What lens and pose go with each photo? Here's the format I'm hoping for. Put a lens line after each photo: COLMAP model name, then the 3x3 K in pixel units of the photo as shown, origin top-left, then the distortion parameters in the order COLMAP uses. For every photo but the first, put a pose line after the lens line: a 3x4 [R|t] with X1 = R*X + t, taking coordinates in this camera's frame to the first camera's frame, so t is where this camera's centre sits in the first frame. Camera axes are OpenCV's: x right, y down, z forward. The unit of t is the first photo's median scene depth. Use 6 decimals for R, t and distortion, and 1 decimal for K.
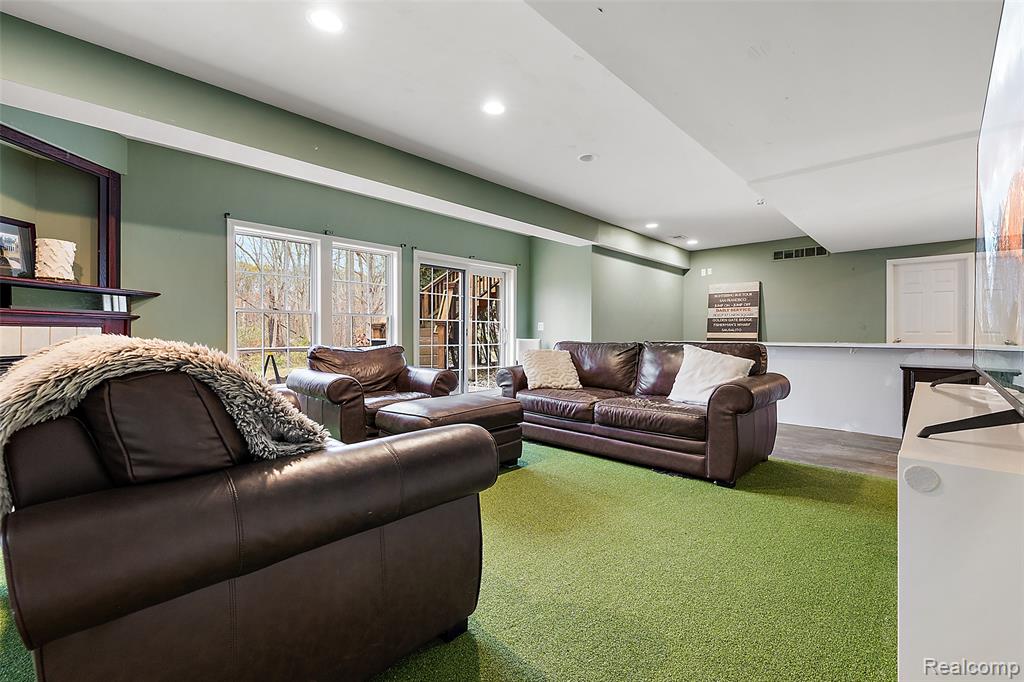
lens RADIAL K [[441.9, 0, 511.3], [0, 441.9, 339.3], [0, 0, 1]] dist [0.001961, 0.000327]
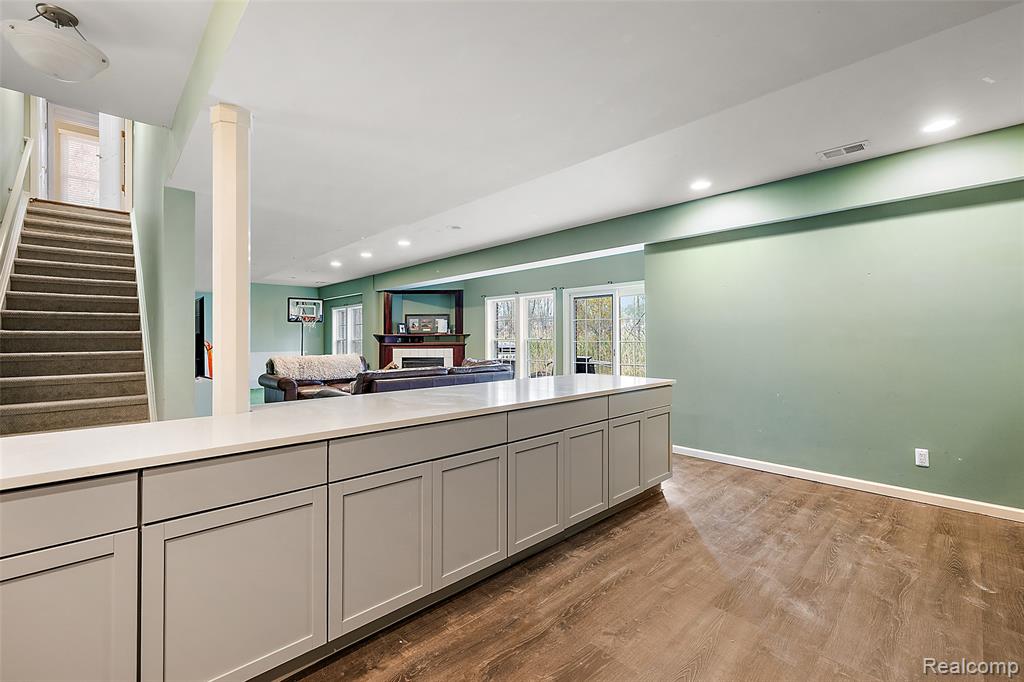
lens RADIAL K [[441.9, 0, 516.7], [0, 441.9, 336.6], [0, 0, 1]] dist [0.001961, 0.000327]
pose [[-0.042674, -0.000939, -0.999089, 0.776330], [0.000276, 1.000000, -0.000951, -0.042923], [0.999089, -0.000317, -0.042674, 0.649907]]
